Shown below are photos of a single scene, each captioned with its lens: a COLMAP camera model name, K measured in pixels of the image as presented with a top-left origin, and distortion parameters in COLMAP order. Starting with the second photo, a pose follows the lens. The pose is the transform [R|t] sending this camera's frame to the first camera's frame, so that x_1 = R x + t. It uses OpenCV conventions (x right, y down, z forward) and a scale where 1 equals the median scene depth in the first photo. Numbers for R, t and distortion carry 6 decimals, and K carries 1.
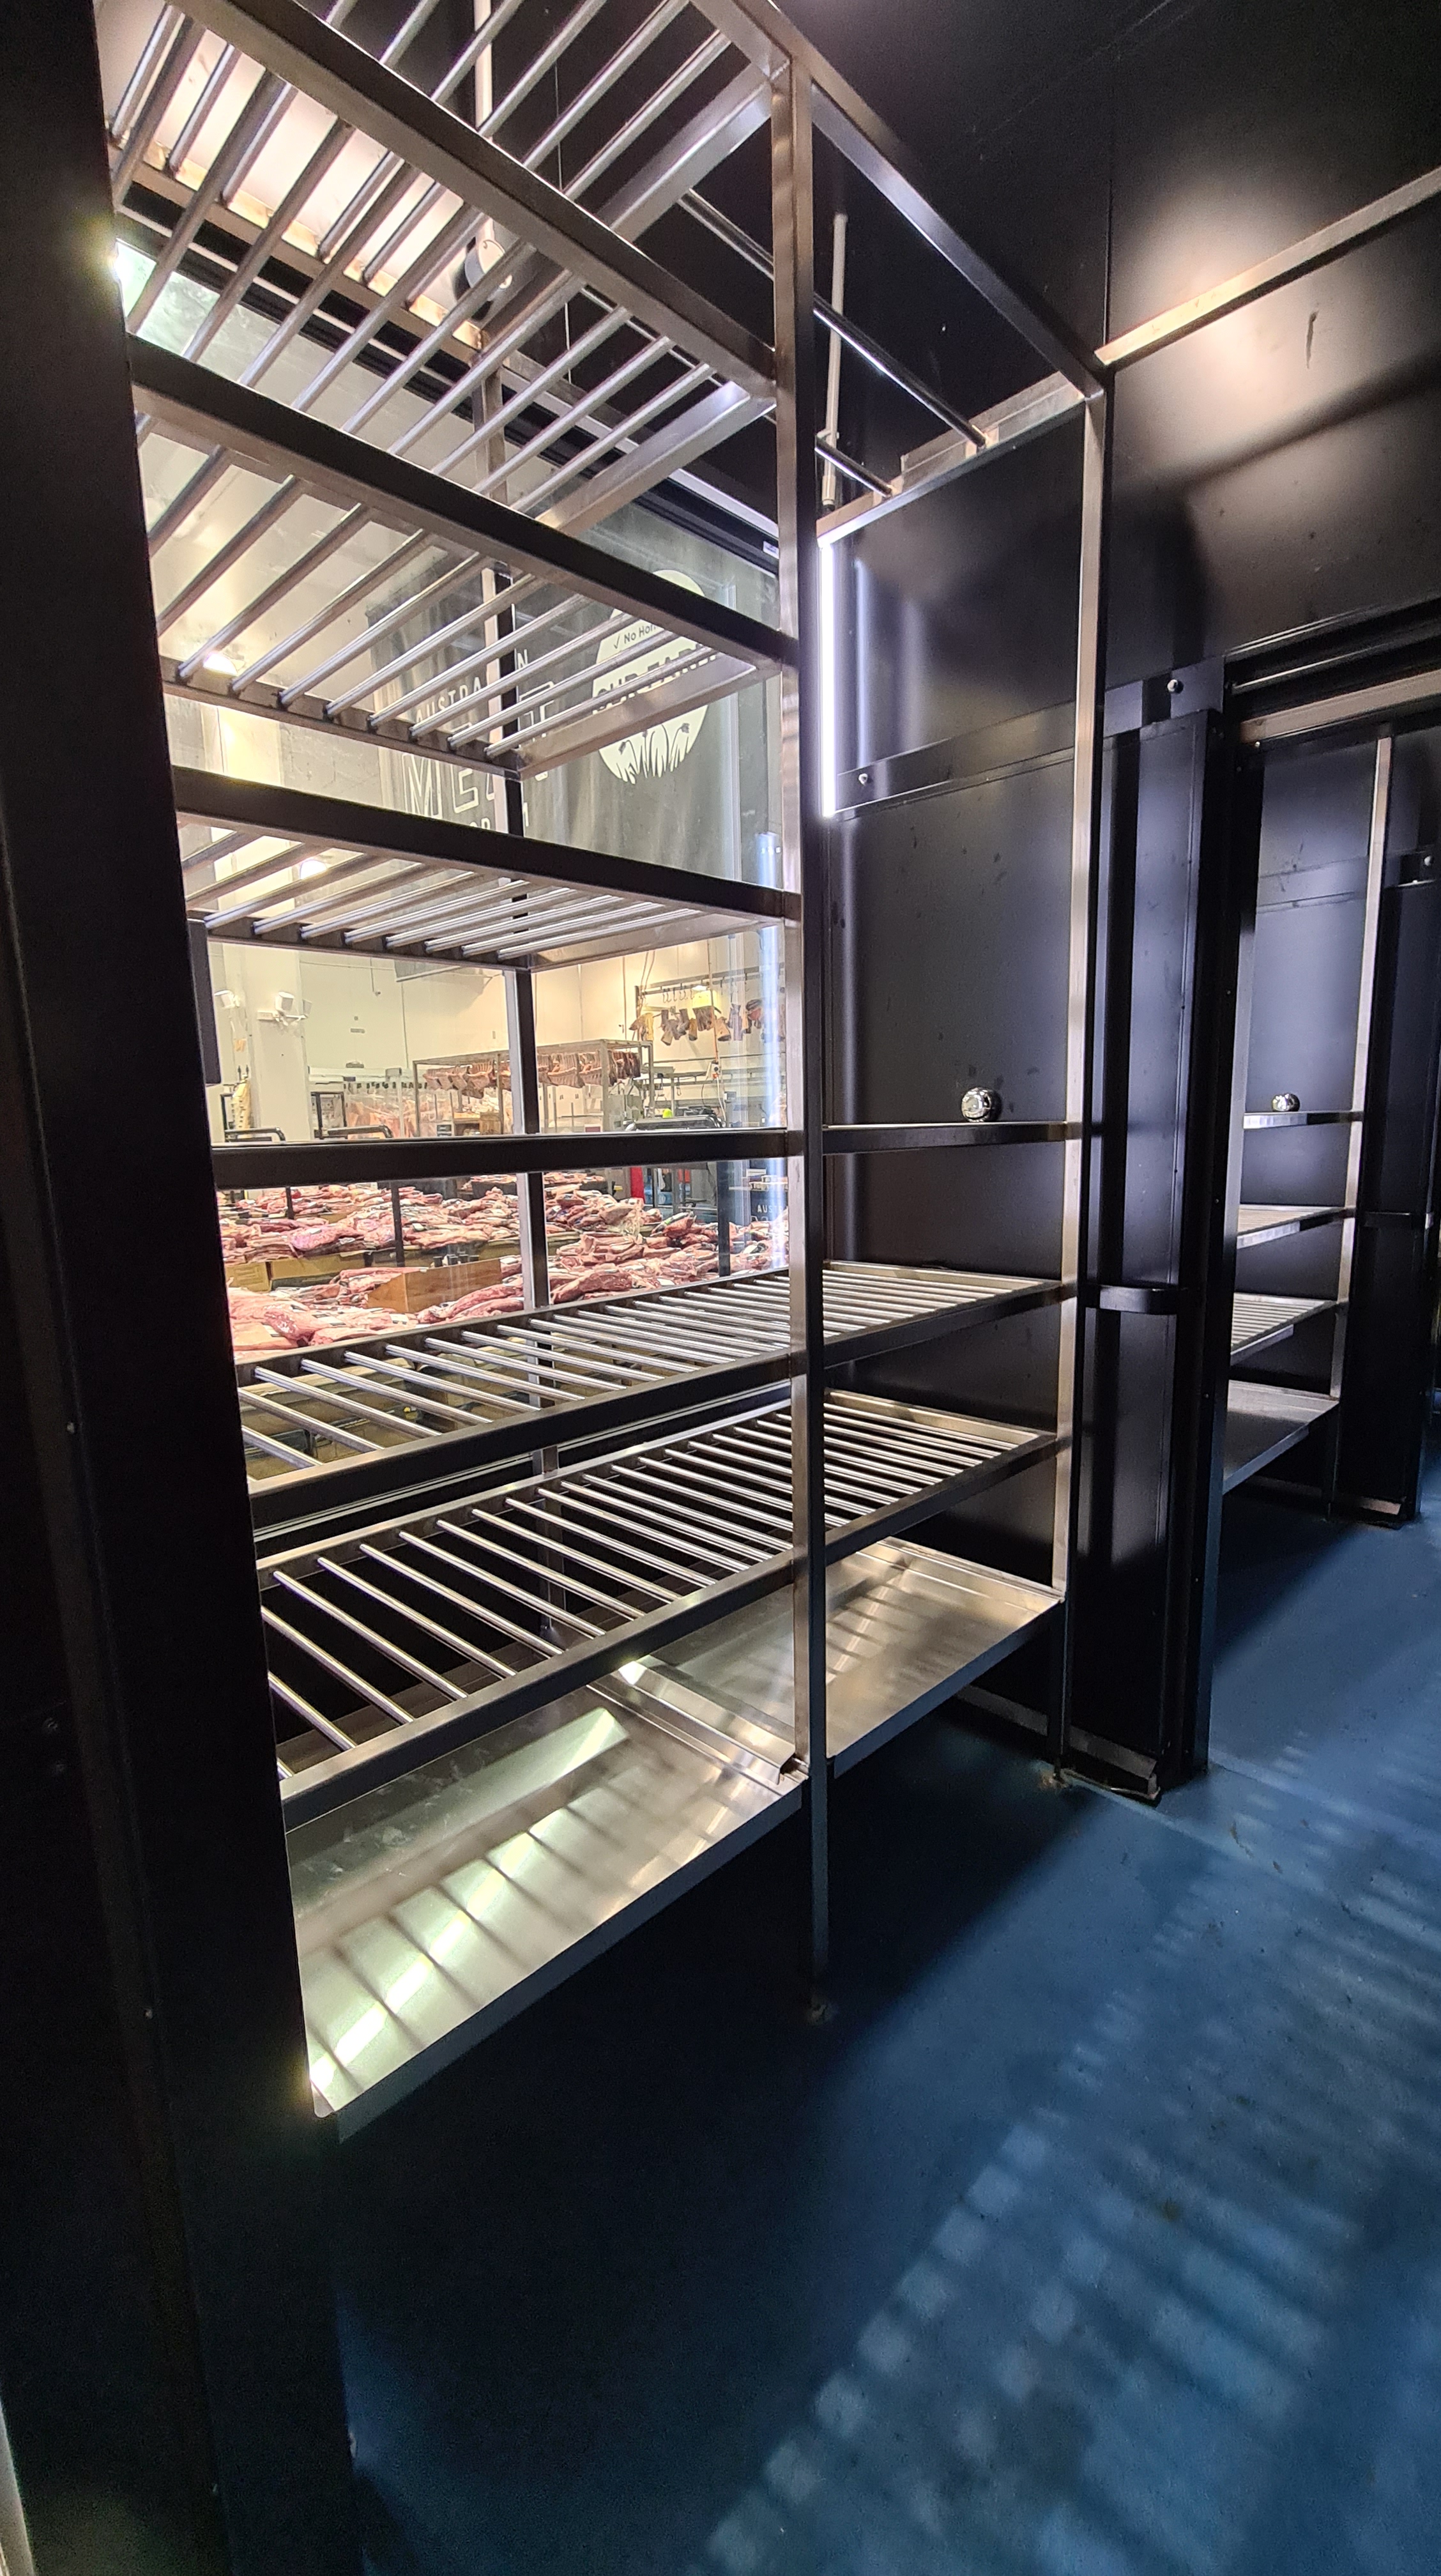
lens RADIAL K [[1057.1, 0, 718.6], [0, 1057.1, 1289.9], [0, 0, 1]] dist [0.000015, -0.000887]
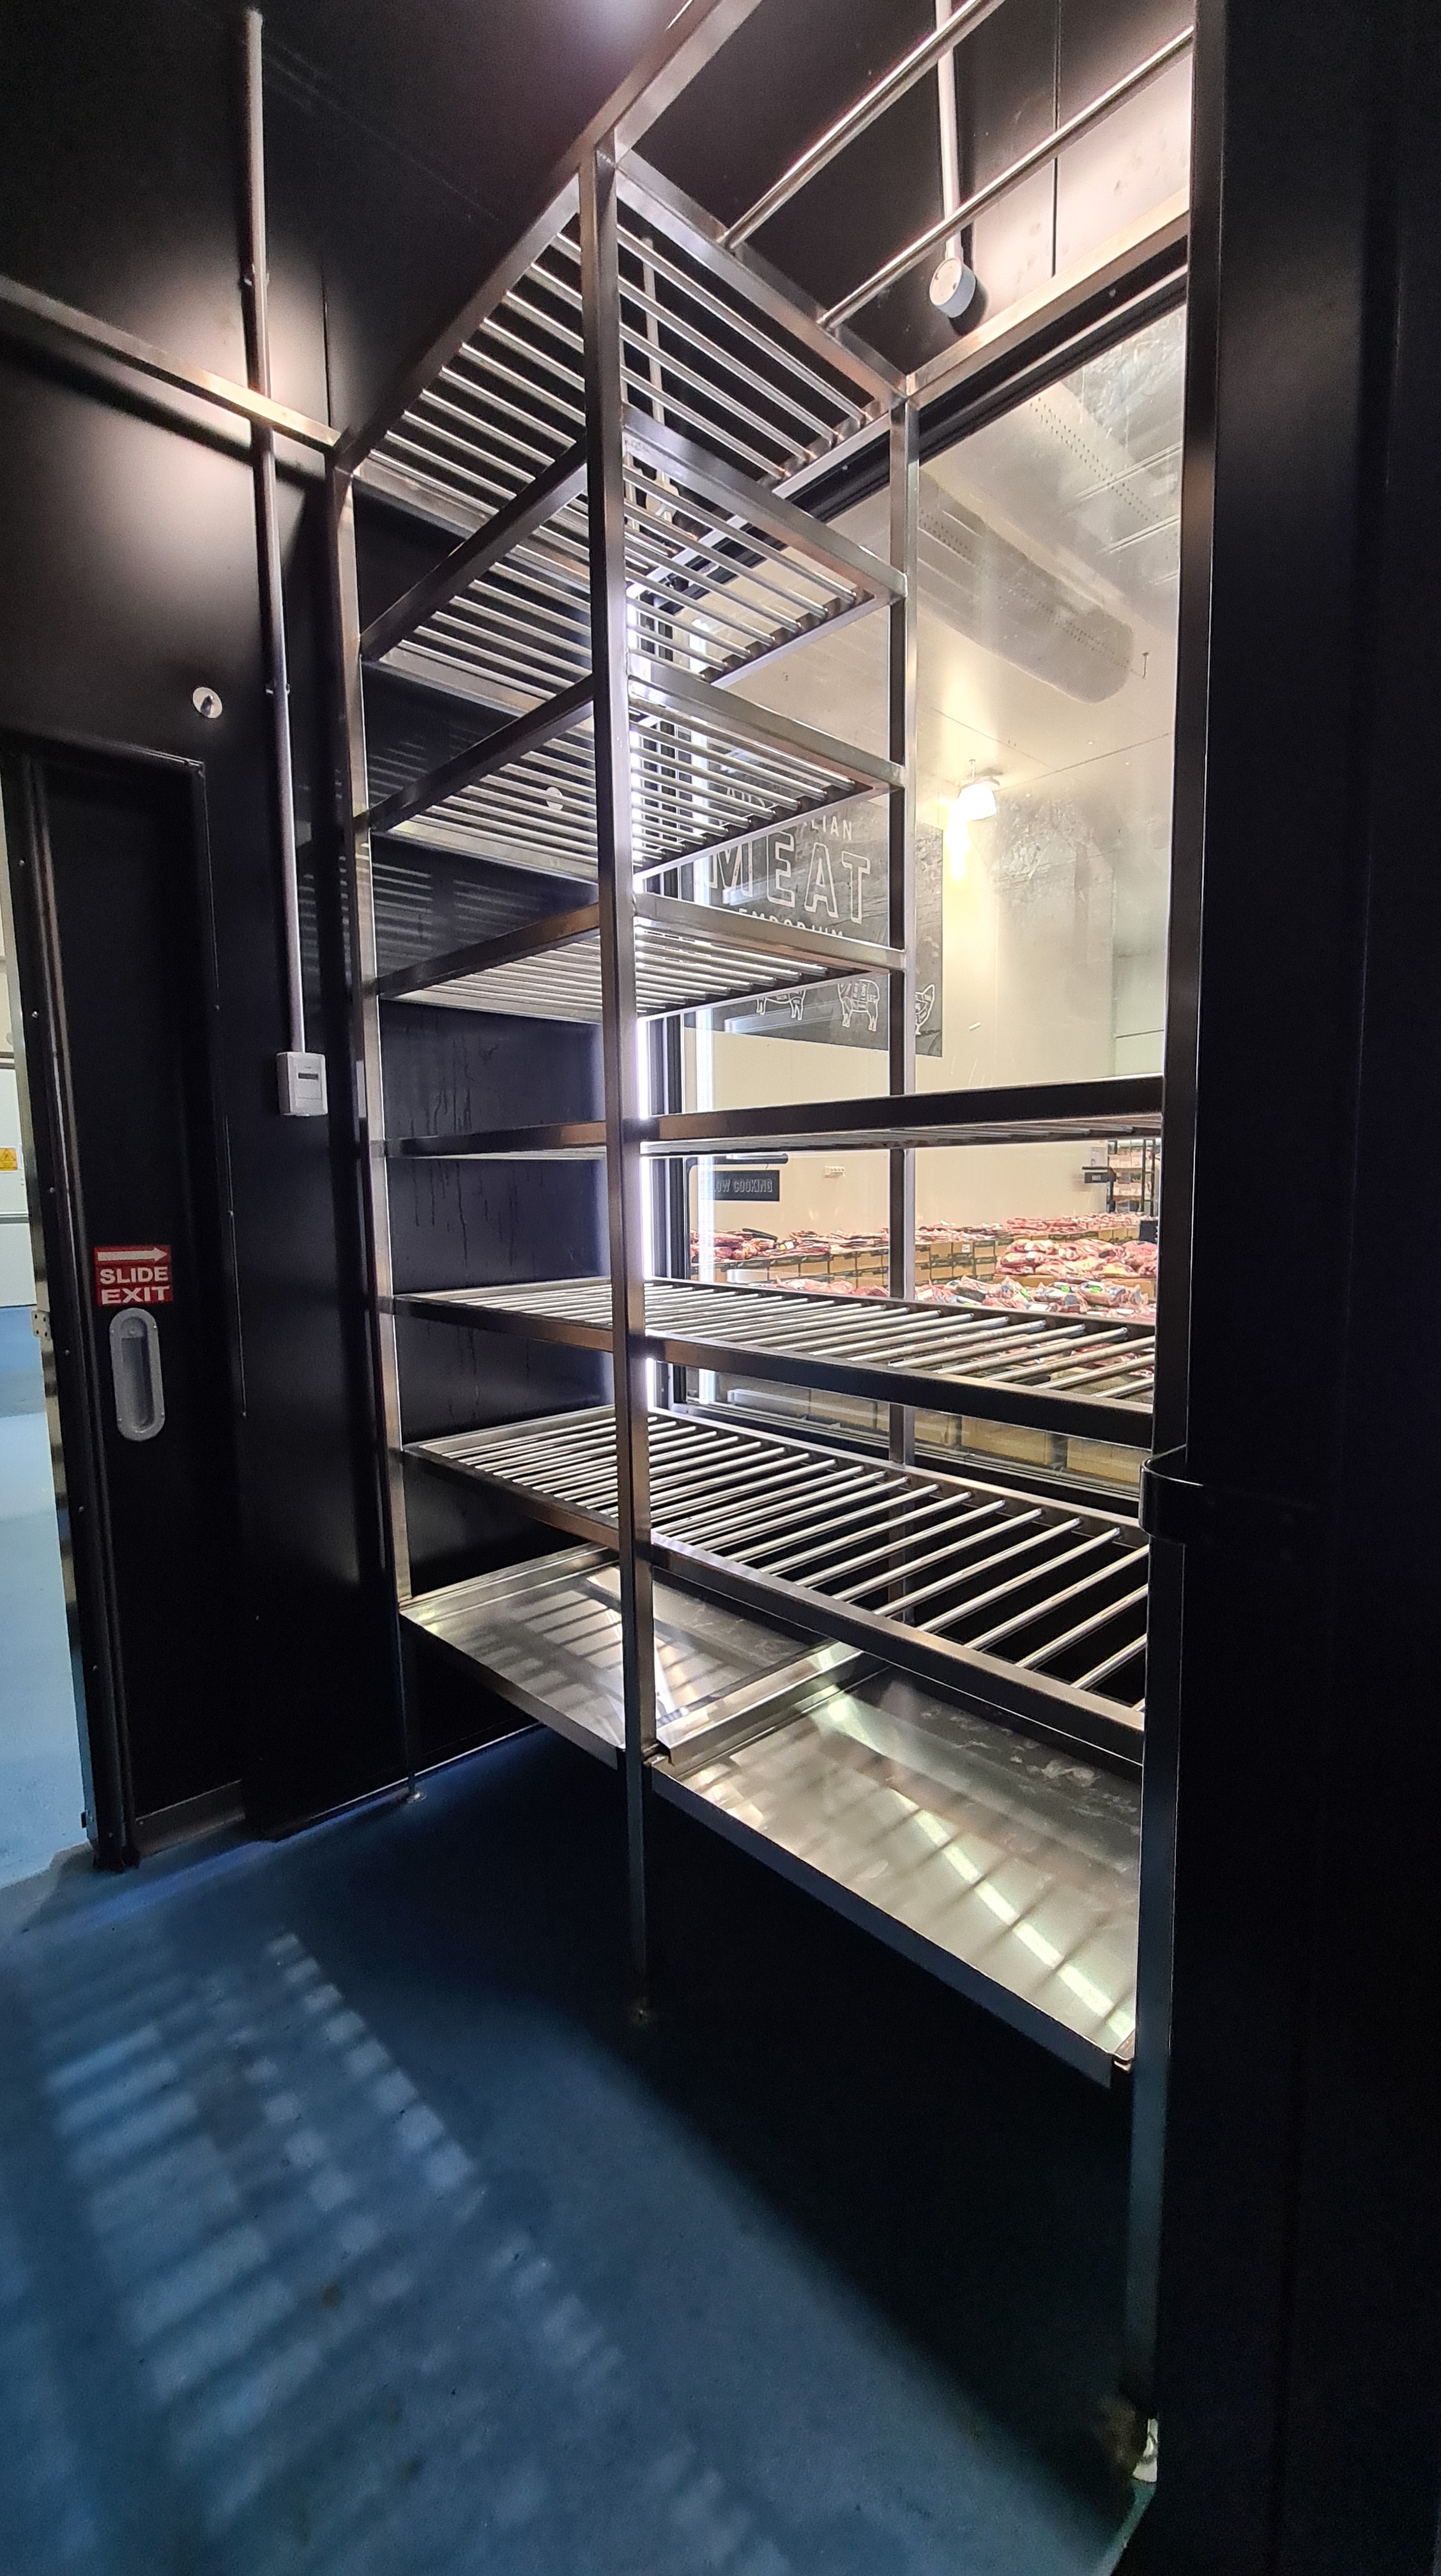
lens RADIAL K [[1057.1, 0, 721.3], [0, 1057.1, 1278.9], [0, 0, 1]] dist [0.000015, -0.000887]
pose [[-0.034173, 0.131135, -0.990775, 1.255660], [-0.143992, 0.980365, 0.134724, -0.169659], [0.988989, 0.147268, -0.014619, 1.263880]]
